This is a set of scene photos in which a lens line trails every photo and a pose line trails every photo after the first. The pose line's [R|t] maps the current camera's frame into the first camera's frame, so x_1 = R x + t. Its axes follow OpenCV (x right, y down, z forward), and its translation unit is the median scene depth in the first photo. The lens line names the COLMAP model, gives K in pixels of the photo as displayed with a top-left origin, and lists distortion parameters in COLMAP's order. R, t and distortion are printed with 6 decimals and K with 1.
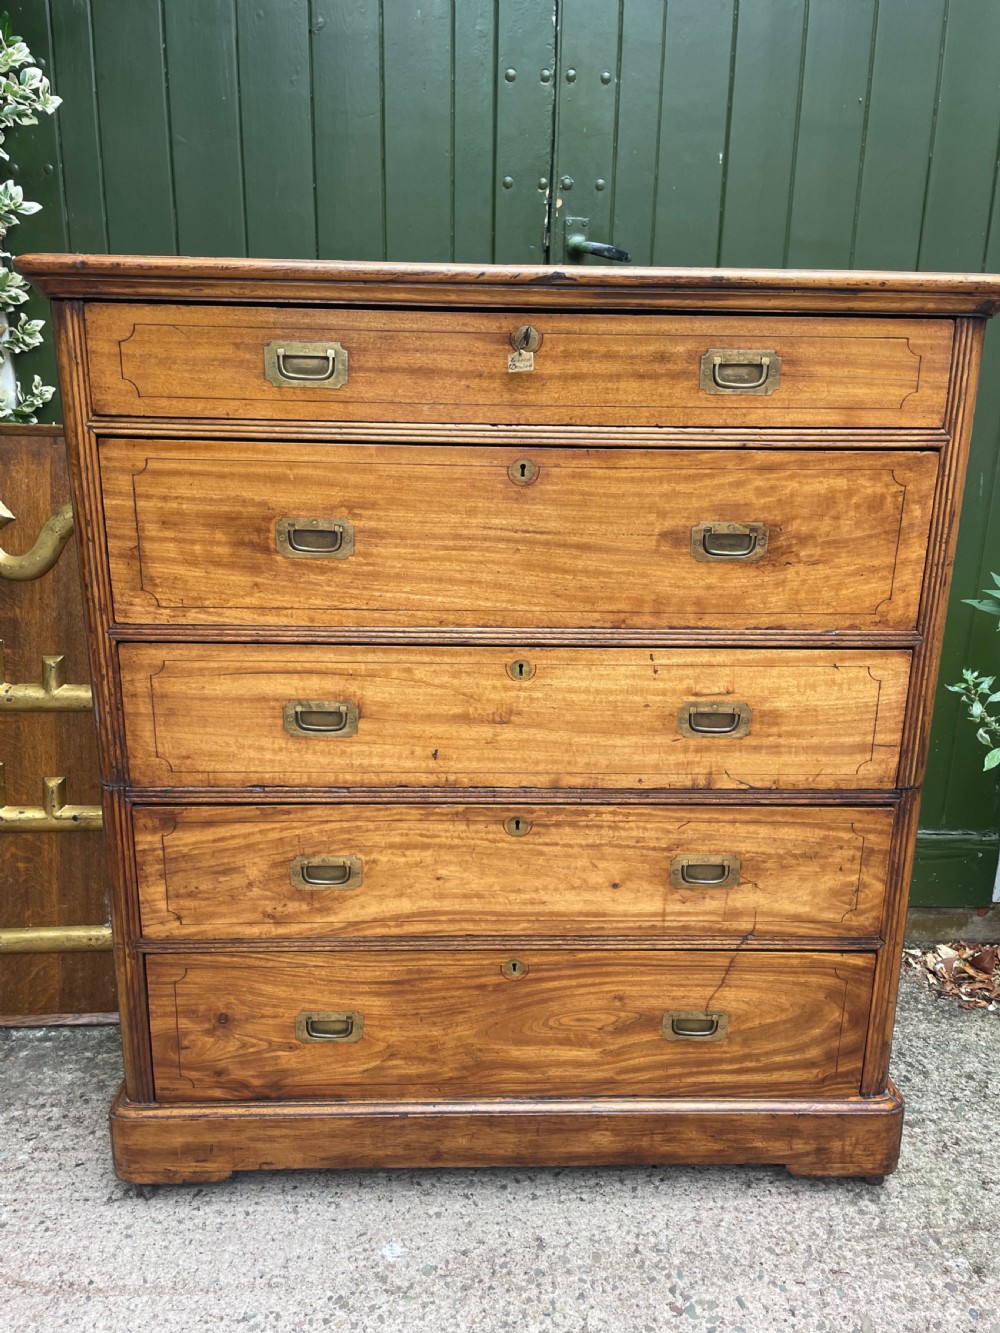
lens RADIAL K [[1018.7, 0, 510.2], [0, 1018.7, 659.9], [0, 0, 1]] dist [0.093529, -0.135065]
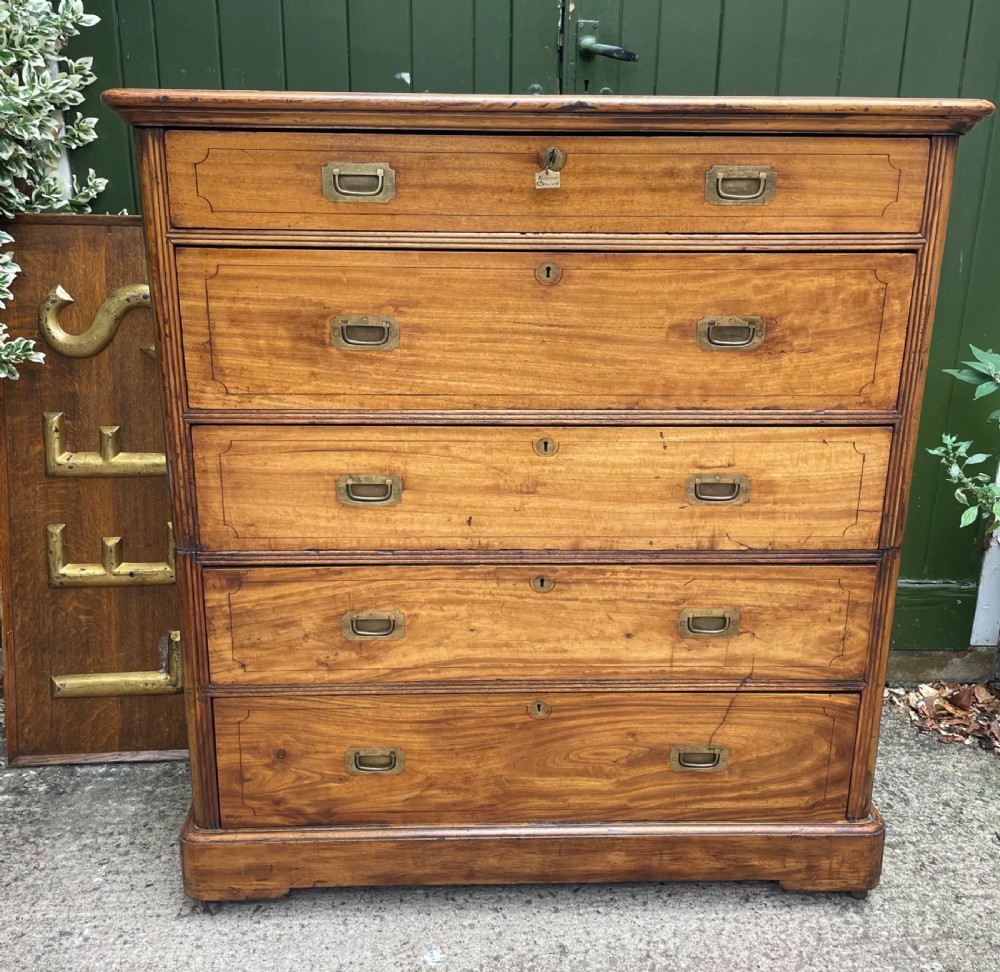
lens RADIAL K [[1017.6, 0, 504.8], [0, 1017.6, 425.6], [0, 0, 1]] dist [0.100415, -0.152479]
pose [[0.999986, -0.005236, 0.000909, -0.034698], [0.005213, 0.999693, 0.024224, -0.039812], [-0.001036, -0.024219, 0.999706, -0.123633]]
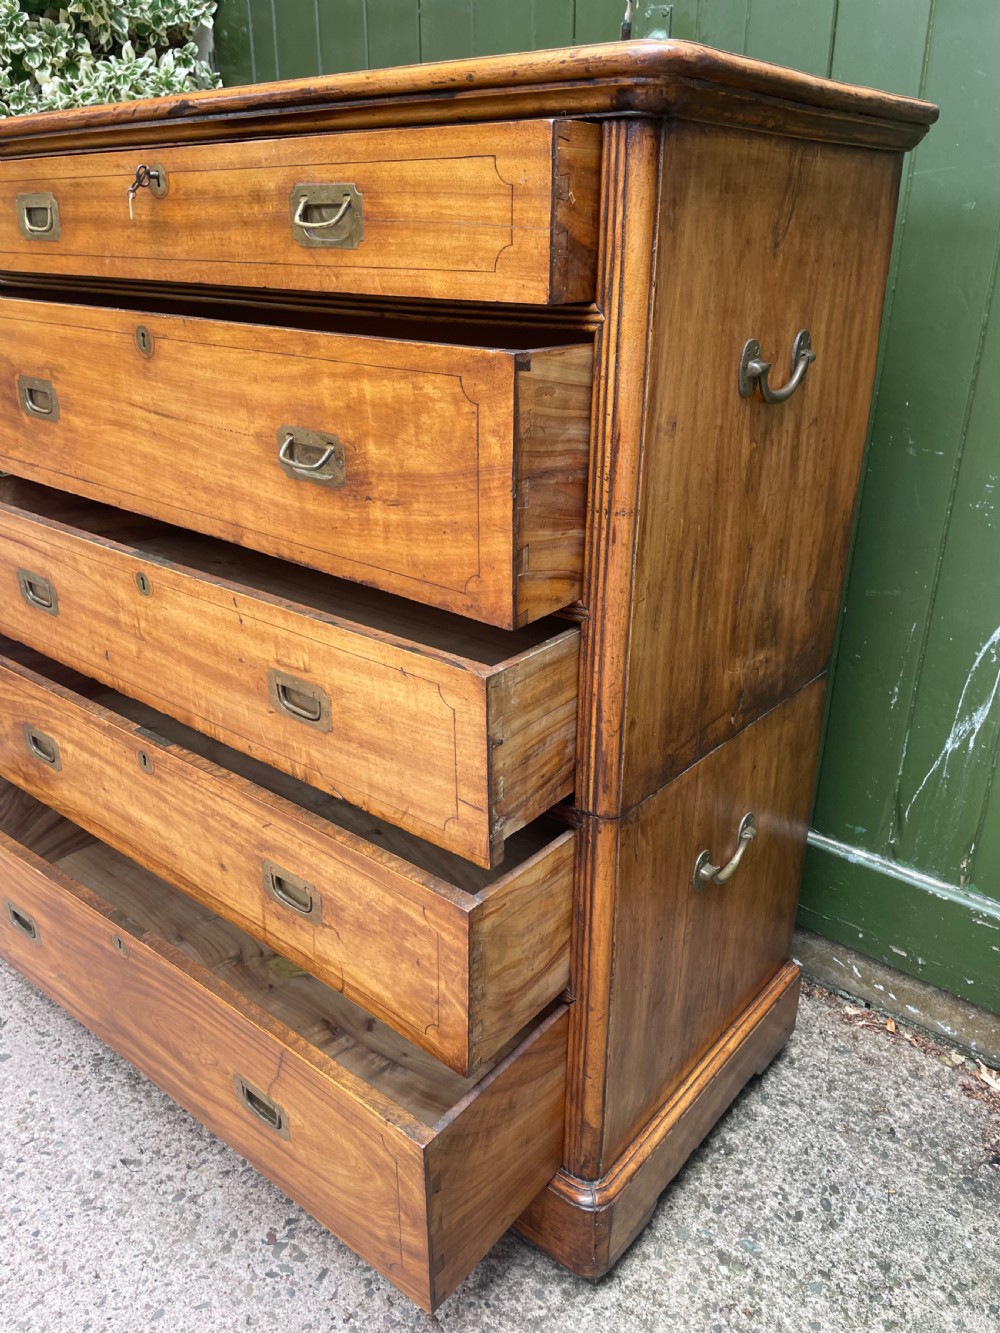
lens RADIAL K [[1020.5, 0, 500.0], [0, 1020.5, 666.5], [0, 0, 1]] dist [0.092309, -0.136480]
pose [[0.742329, 0.249118, -0.622003, 0.779519], [-0.165297, 0.967710, 0.190303, -0.106191], [0.649326, -0.038453, 0.759537, 0.419659]]
